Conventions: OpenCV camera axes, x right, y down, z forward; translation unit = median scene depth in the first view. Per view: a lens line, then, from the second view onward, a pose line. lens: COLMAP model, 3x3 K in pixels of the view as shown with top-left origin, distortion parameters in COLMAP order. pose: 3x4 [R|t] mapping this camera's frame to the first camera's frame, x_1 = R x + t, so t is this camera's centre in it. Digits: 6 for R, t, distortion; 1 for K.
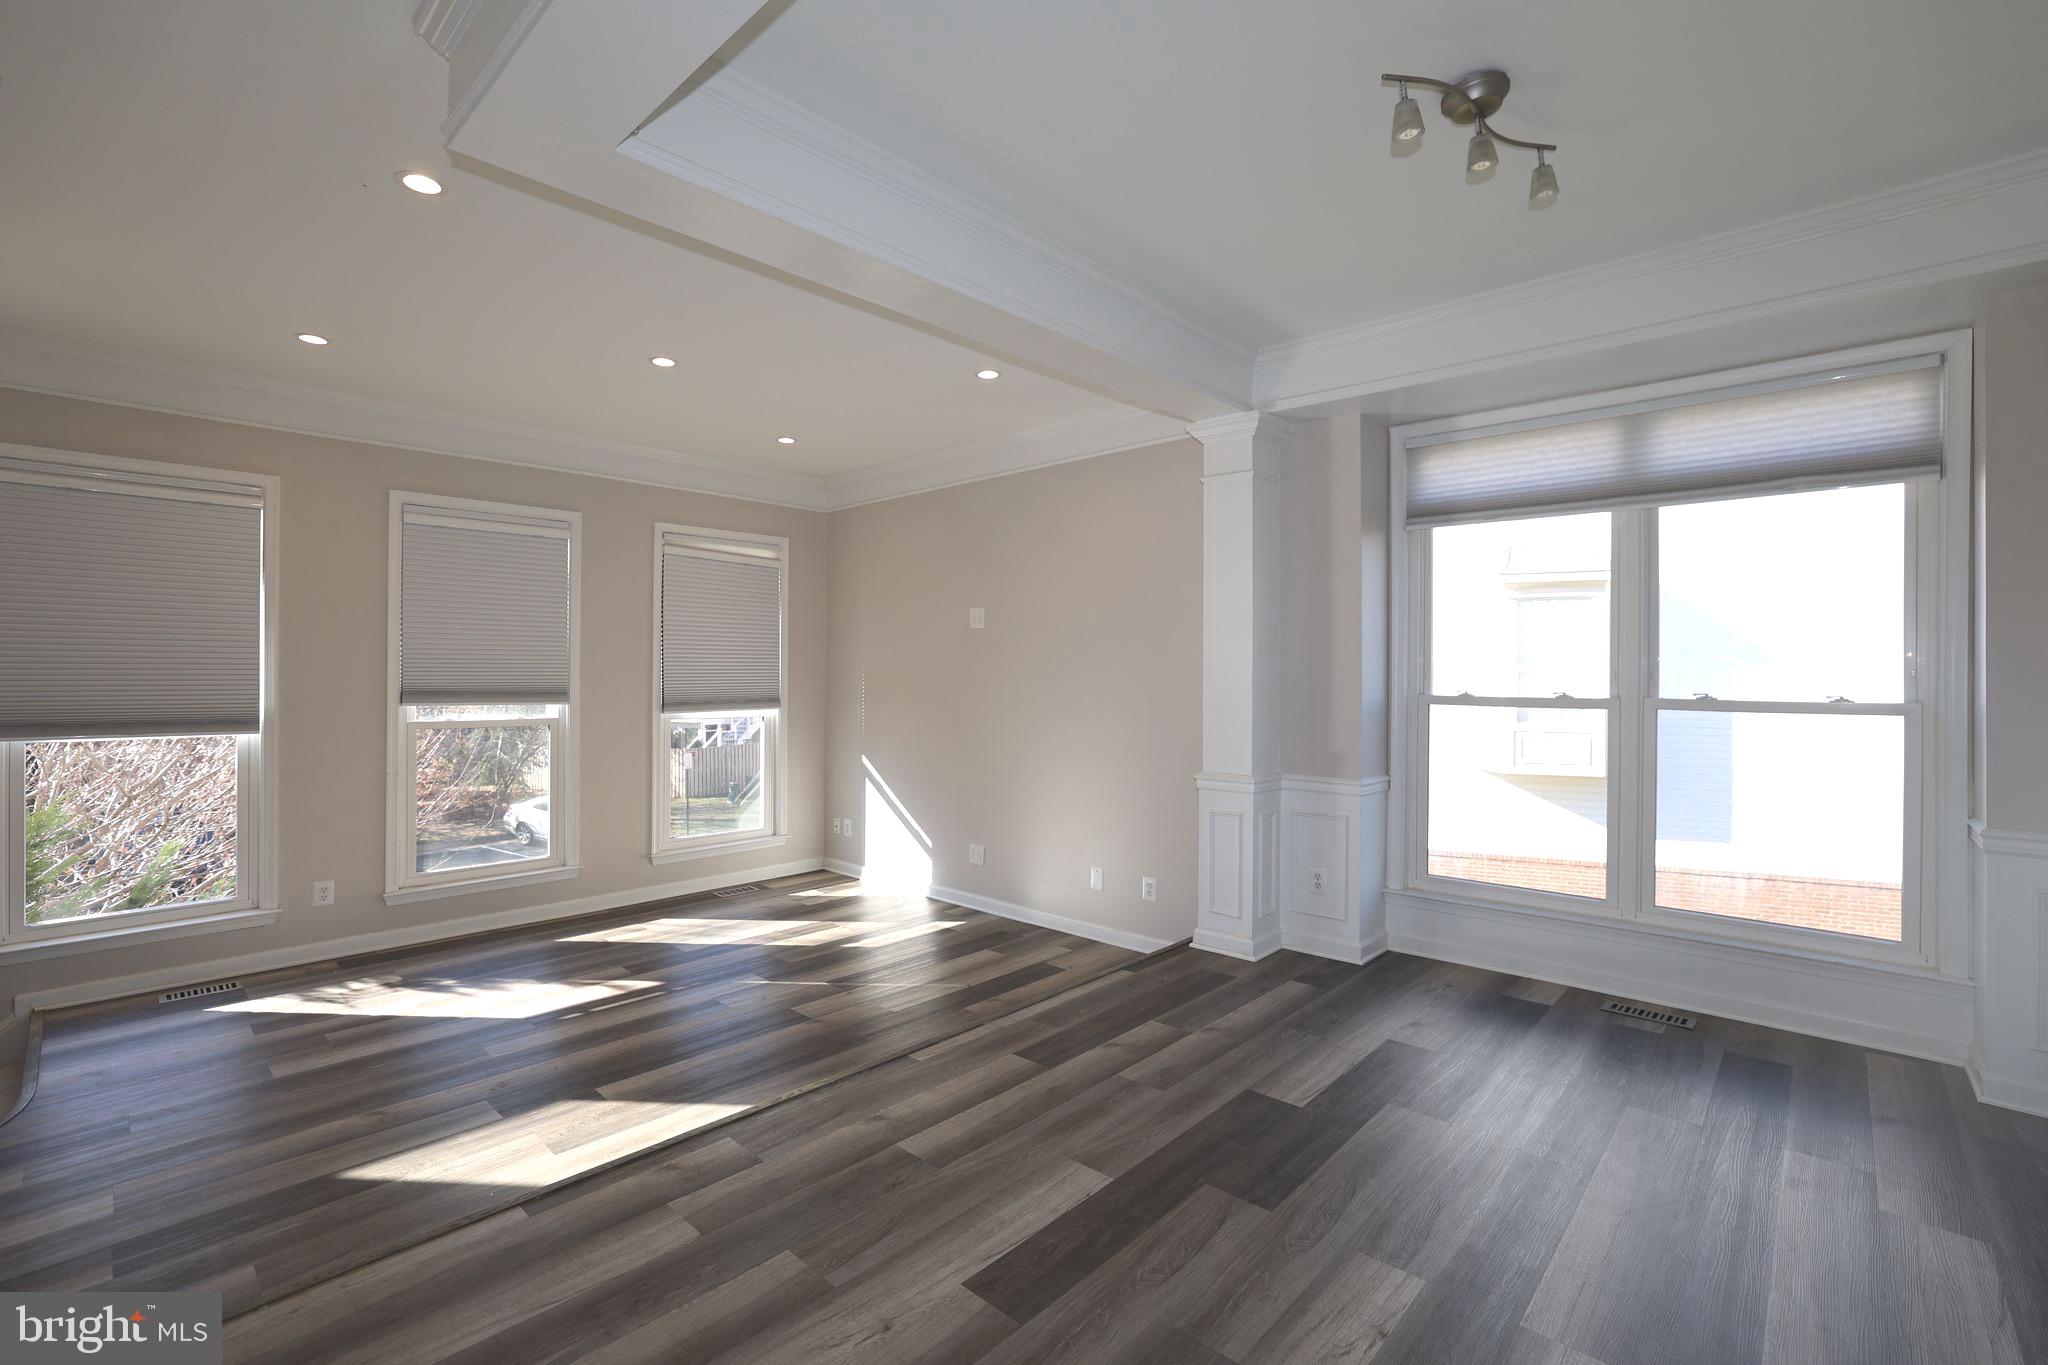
lens RADIAL K [[898.6, 0, 1010.4], [0, 898.6, 670.3], [0, 0, 1]] dist [-0.048574, 0.018485]
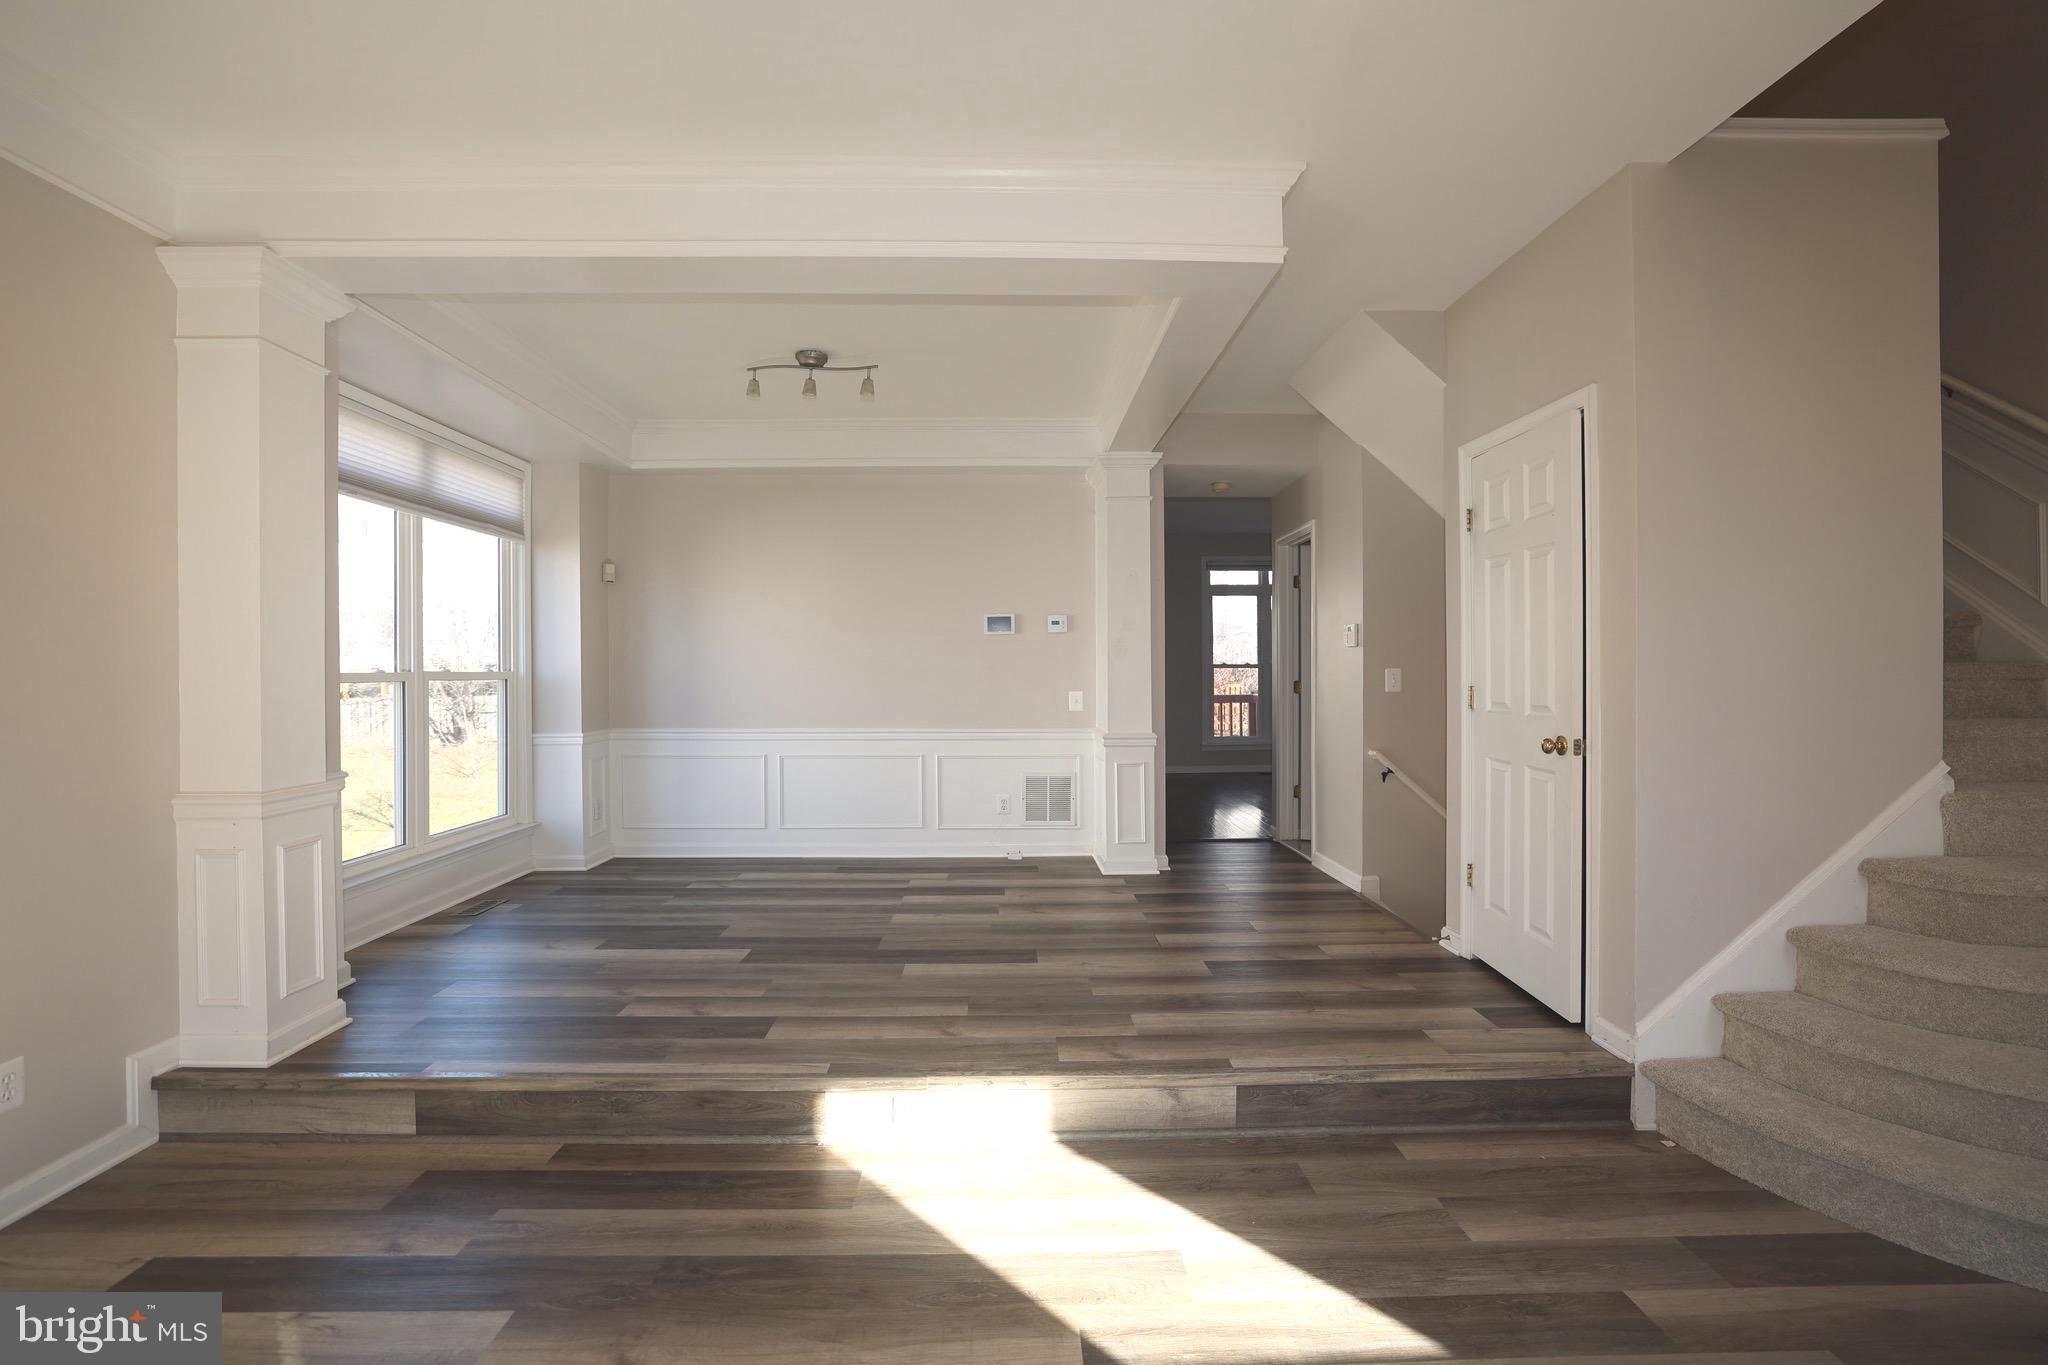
lens RADIAL K [[875.1, 0, 1025.2], [0, 875.1, 669.7], [0, 0, 1]] dist [-0.048255, 0.016628]
pose [[-0.702712, -0.001699, 0.711473, -0.786141], [-0.001512, 0.999998, 0.000895, 0.028515], [-0.711473, -0.000447, -0.702713, 1.332543]]
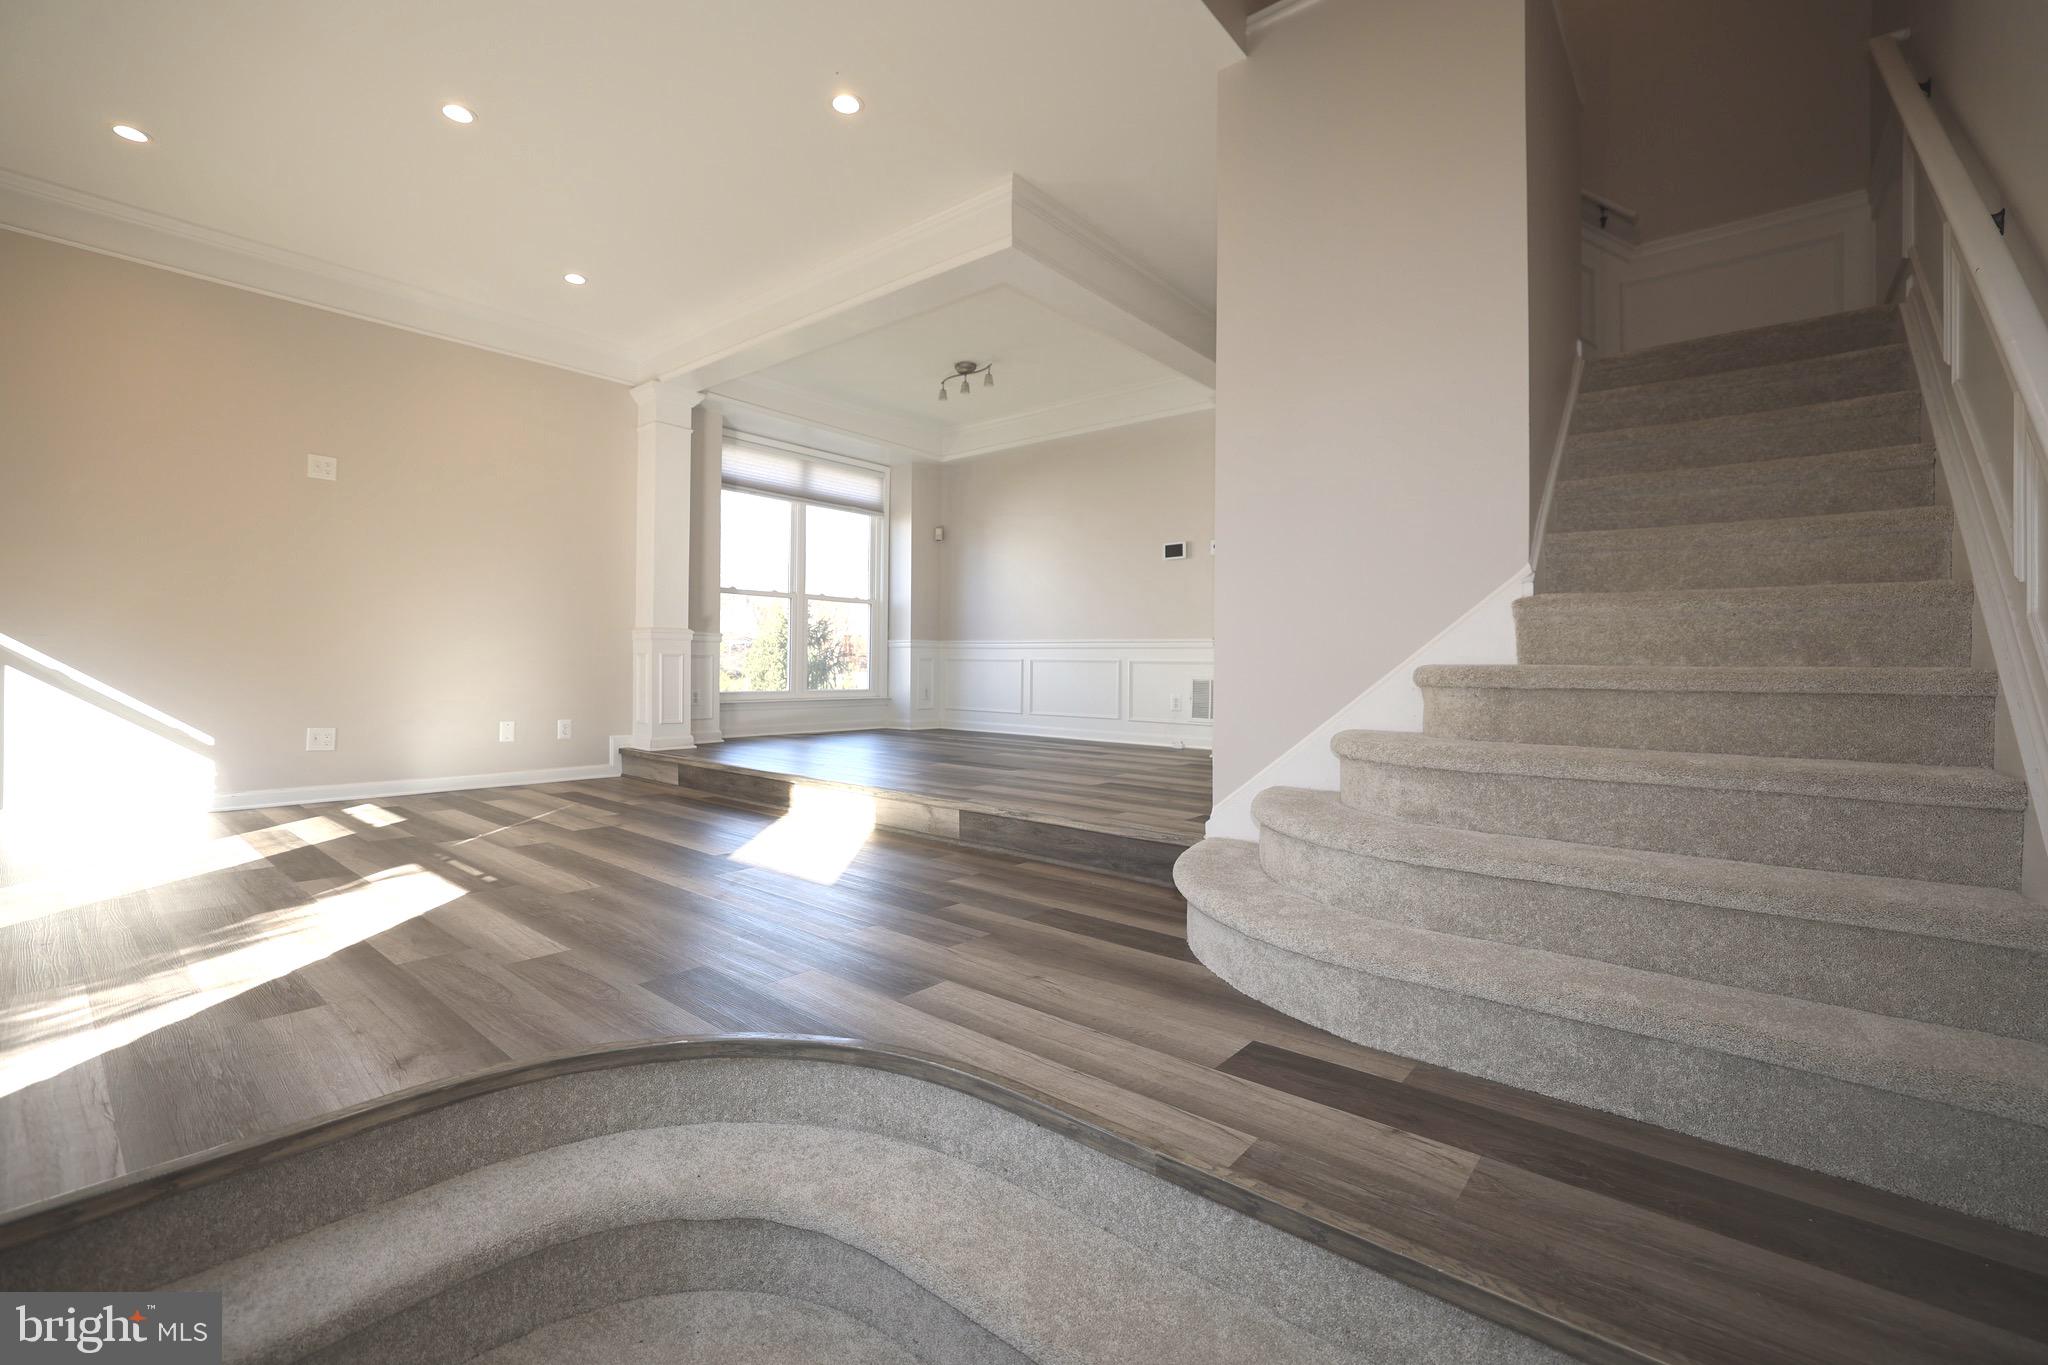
lens RADIAL K [[875.1, 0, 1025.2], [0, 875.1, 669.7], [0, 0, 1]] dist [-0.048255, 0.016628]
pose [[-0.061713, -0.008675, 0.998056, -1.541353], [-0.014127, 0.999870, 0.007817, 0.206575], [-0.997994, -0.013617, -0.061828, 0.632129]]
